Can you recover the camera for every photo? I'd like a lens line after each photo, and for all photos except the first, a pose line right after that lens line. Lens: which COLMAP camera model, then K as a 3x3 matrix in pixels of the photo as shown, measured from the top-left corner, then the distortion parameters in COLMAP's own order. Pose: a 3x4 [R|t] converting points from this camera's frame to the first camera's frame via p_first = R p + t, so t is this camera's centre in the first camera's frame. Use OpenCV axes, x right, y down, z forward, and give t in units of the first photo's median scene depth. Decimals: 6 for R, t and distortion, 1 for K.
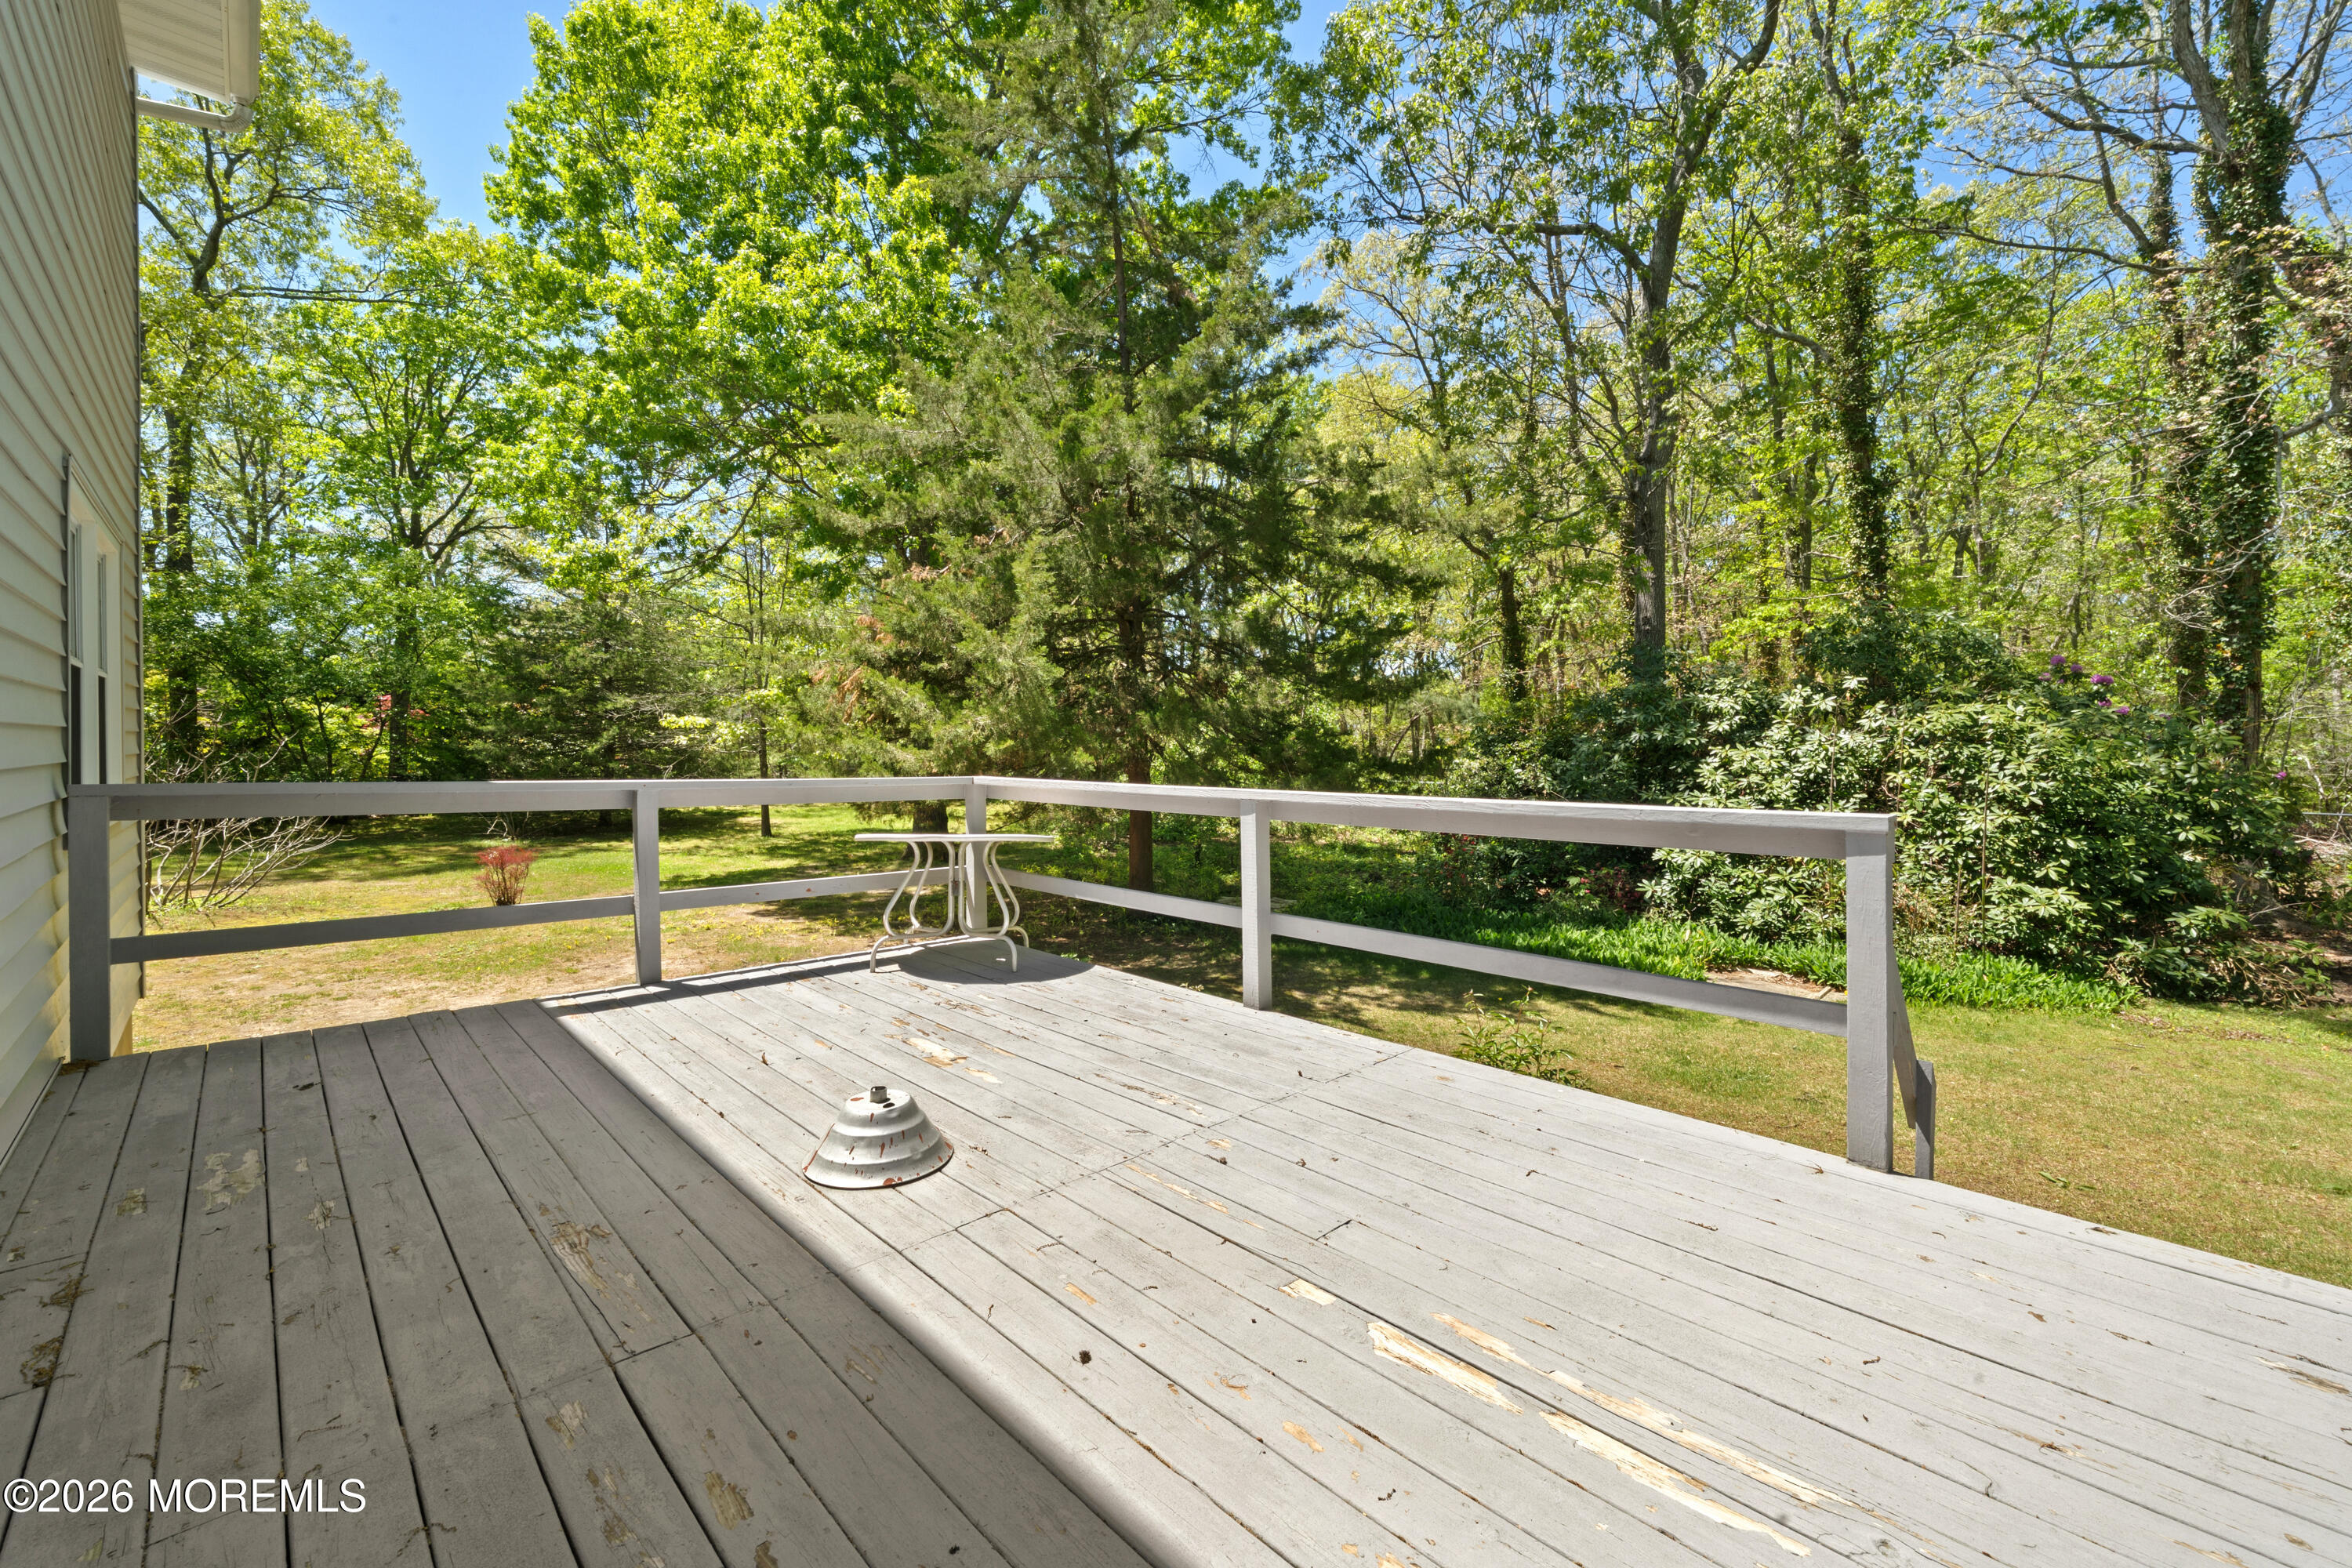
lens RADIAL K [[964.5, 0, 1169.8], [0, 964.5, 765.5], [0, 0, 1]] dist [0.000987, 0.000221]
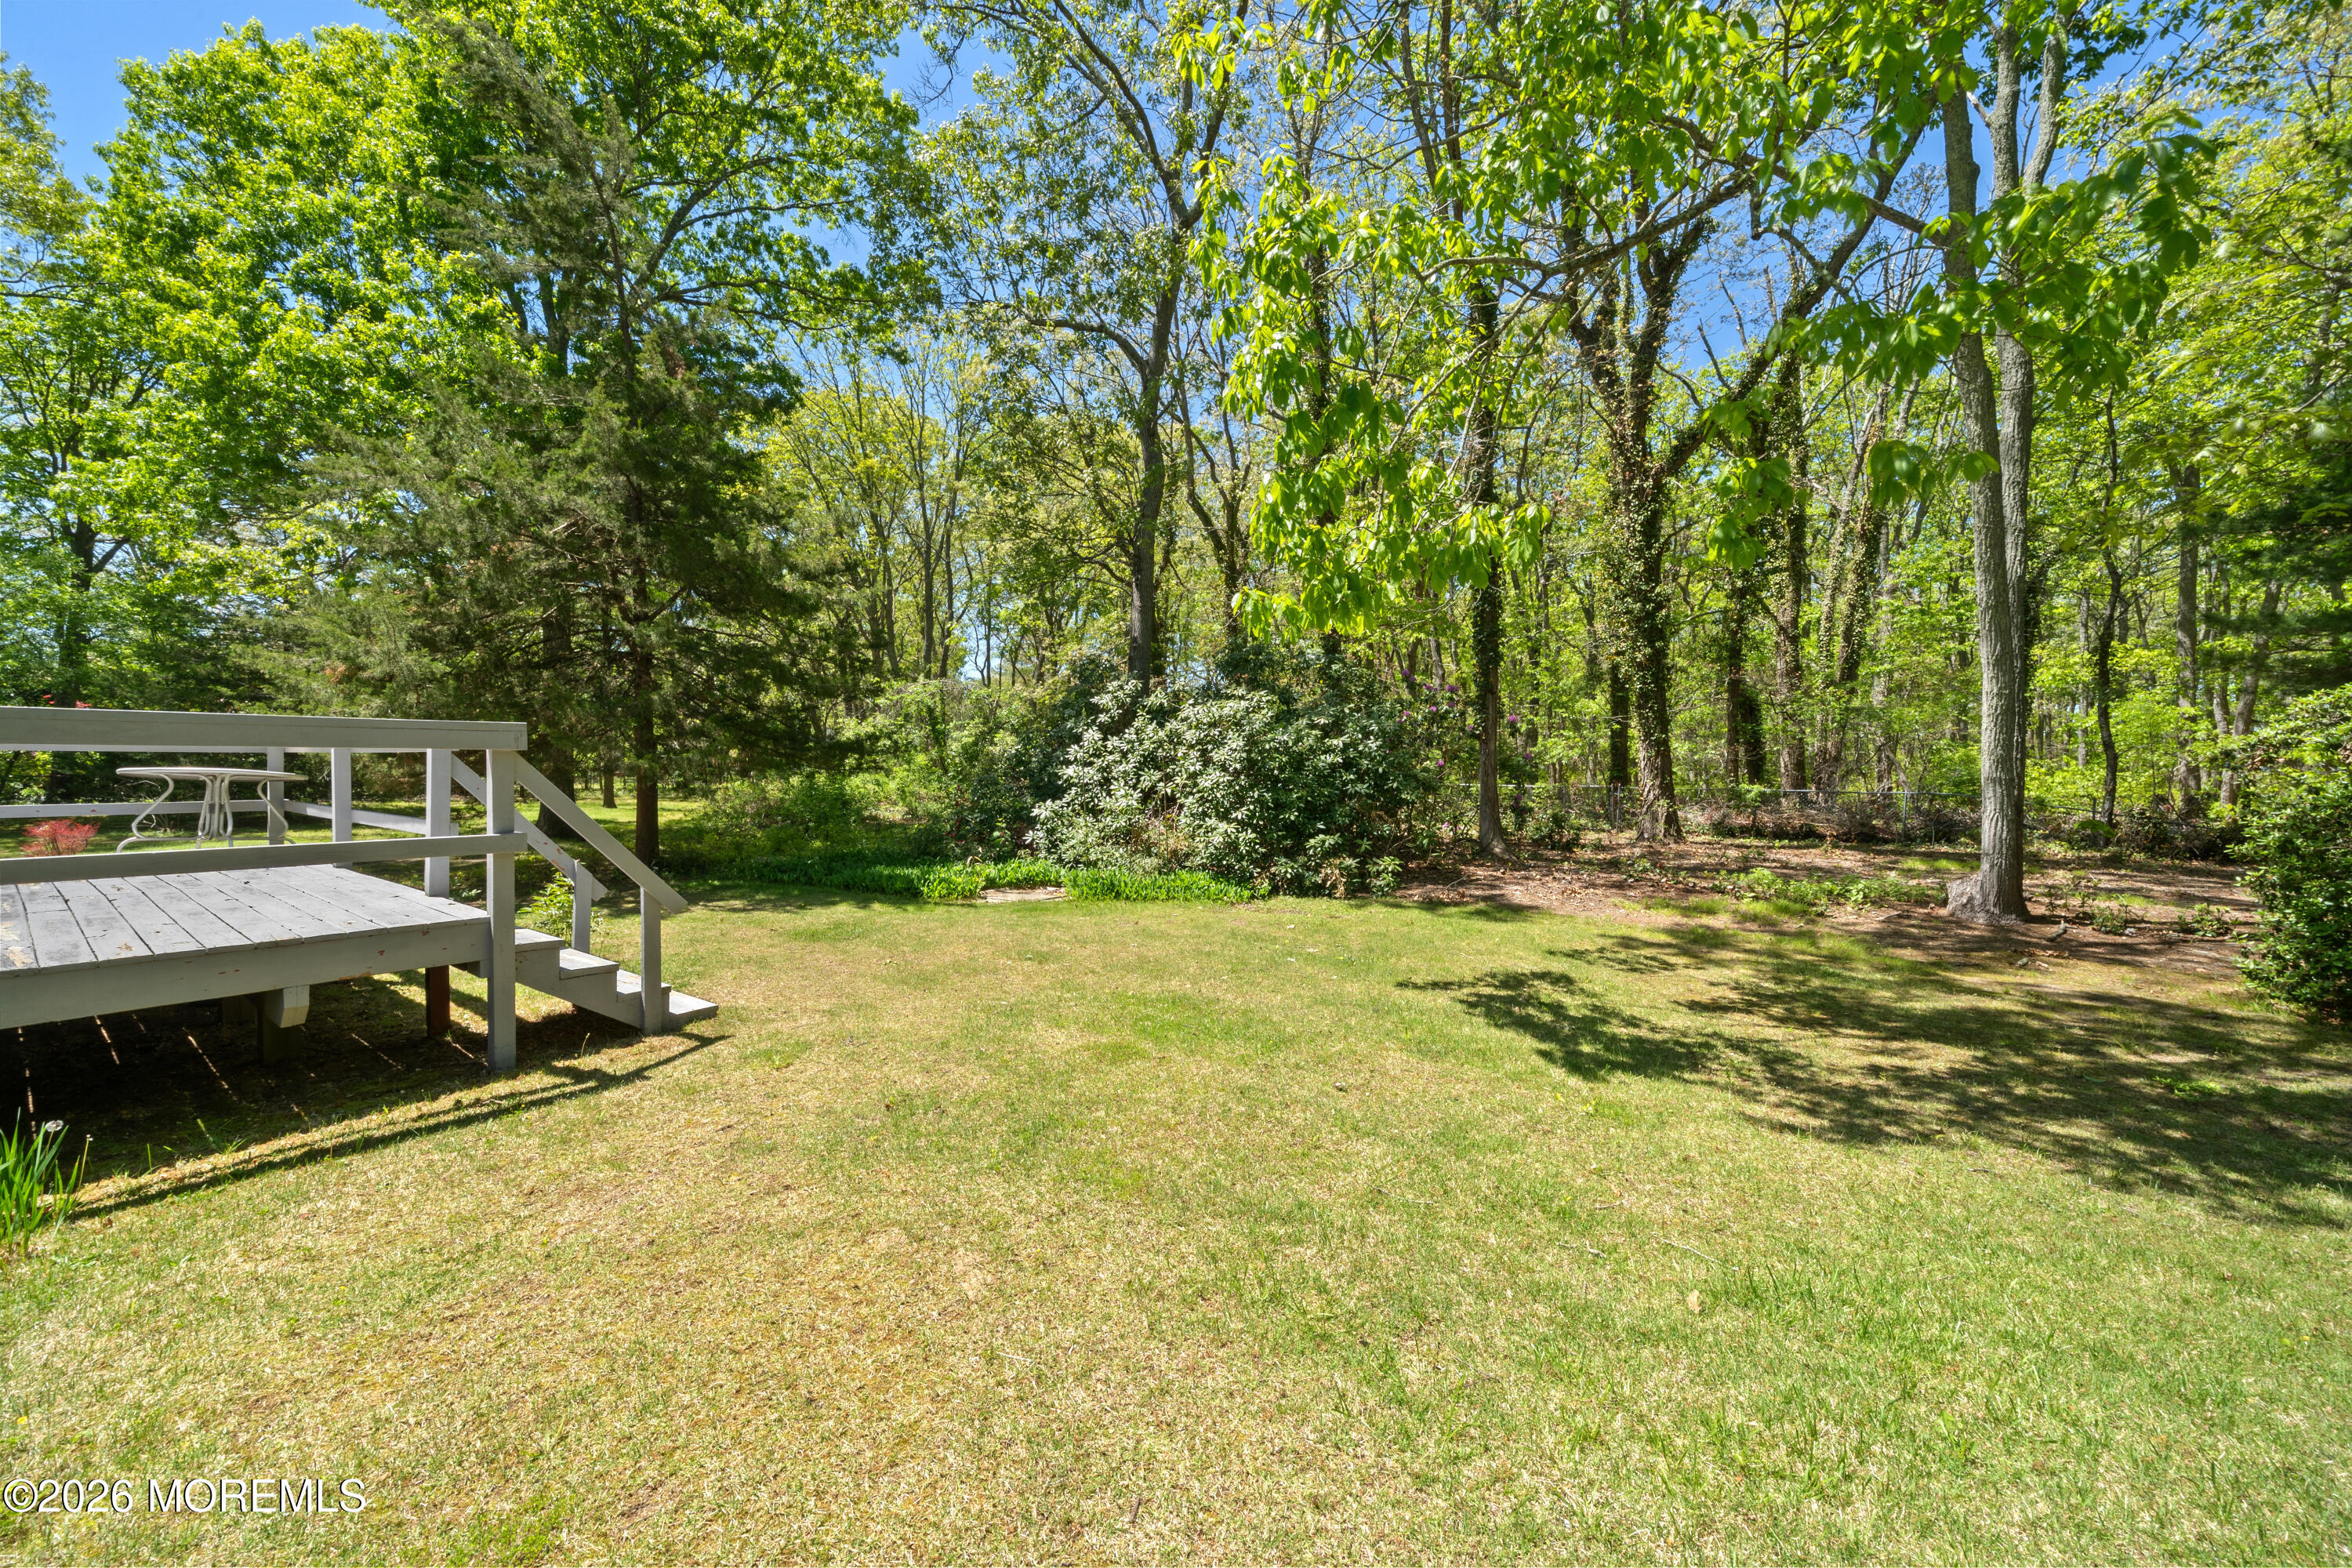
lens RADIAL K [[909.2, 0, 1176.0], [0, 909.2, 784.0], [0, 0, 1]] dist [-0.002409, -0.000358]
pose [[0.986609, -0.007045, 0.162953, 0.659865], [0.005214, 0.999918, 0.011657, 0.053540], [-0.163022, -0.010651, 0.986565, -0.393937]]
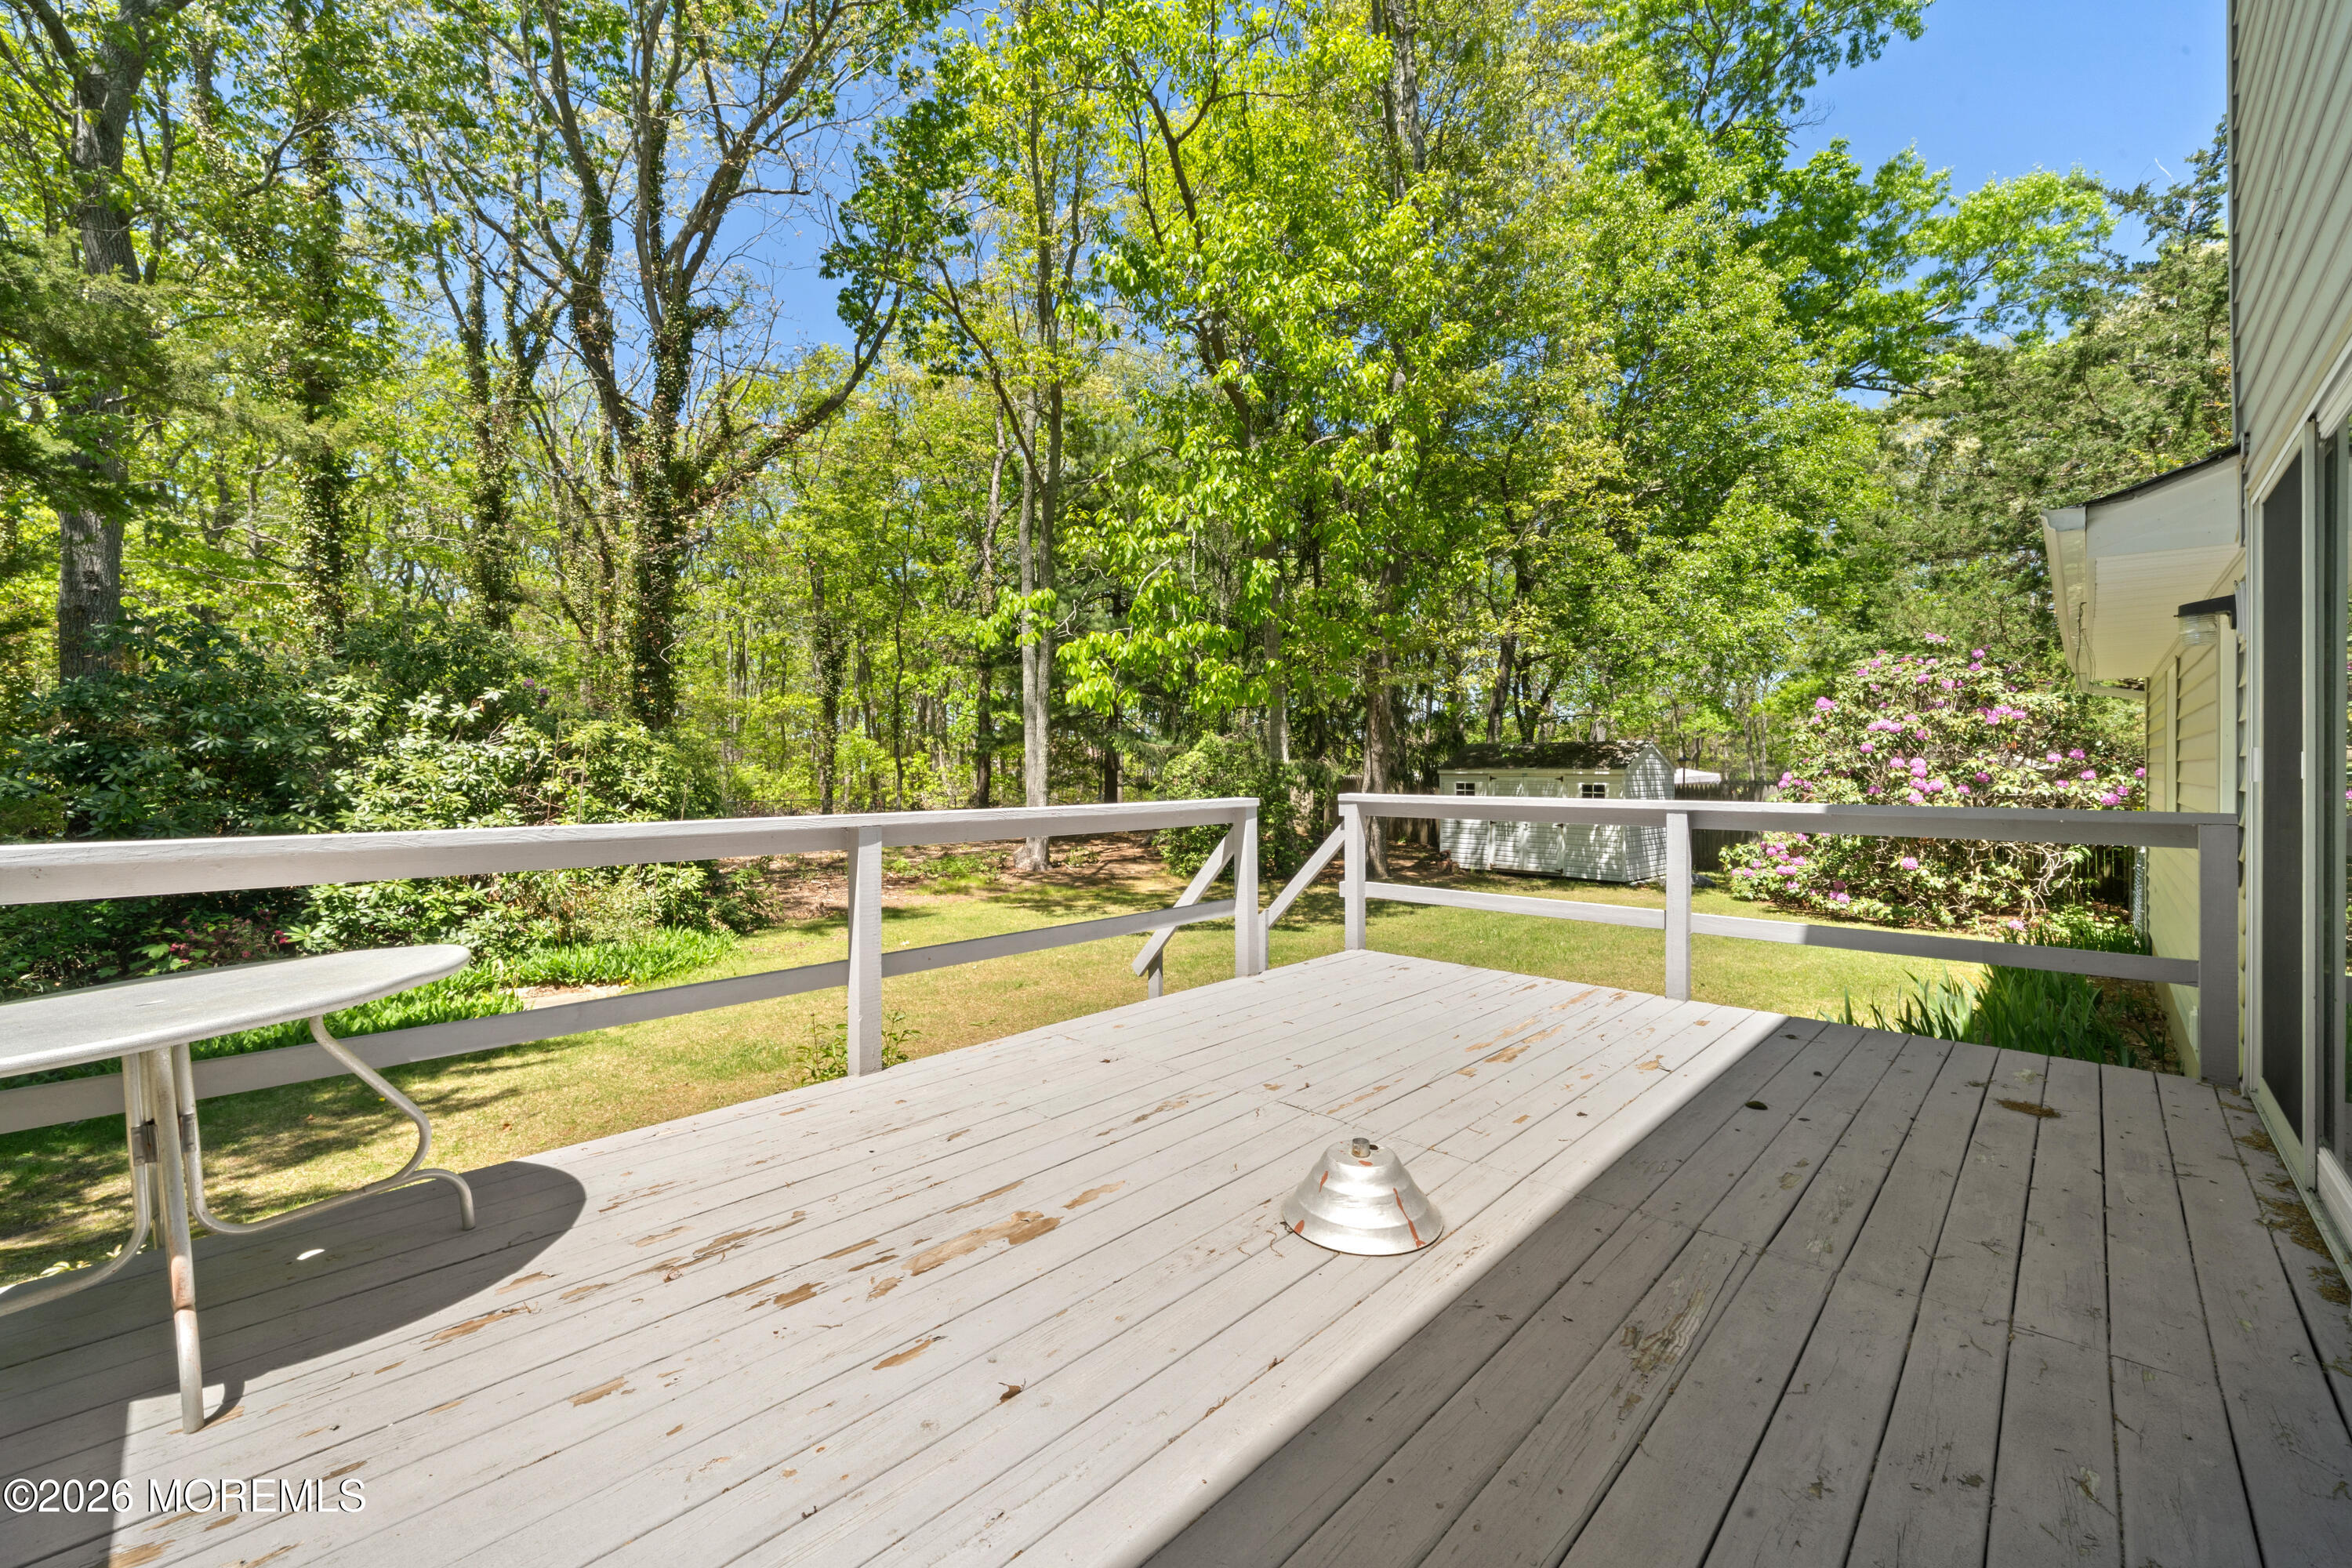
lens RADIAL K [[964.5, 0, 1169.8], [0, 964.5, 765.5], [0, 0, 1]] dist [0.000987, 0.000221]
pose [[-0.049038, -0.006684, 0.998775, -0.522167], [0.014463, 0.999868, 0.007402, -0.013346], [-0.998692, 0.014809, -0.048935, 0.528850]]
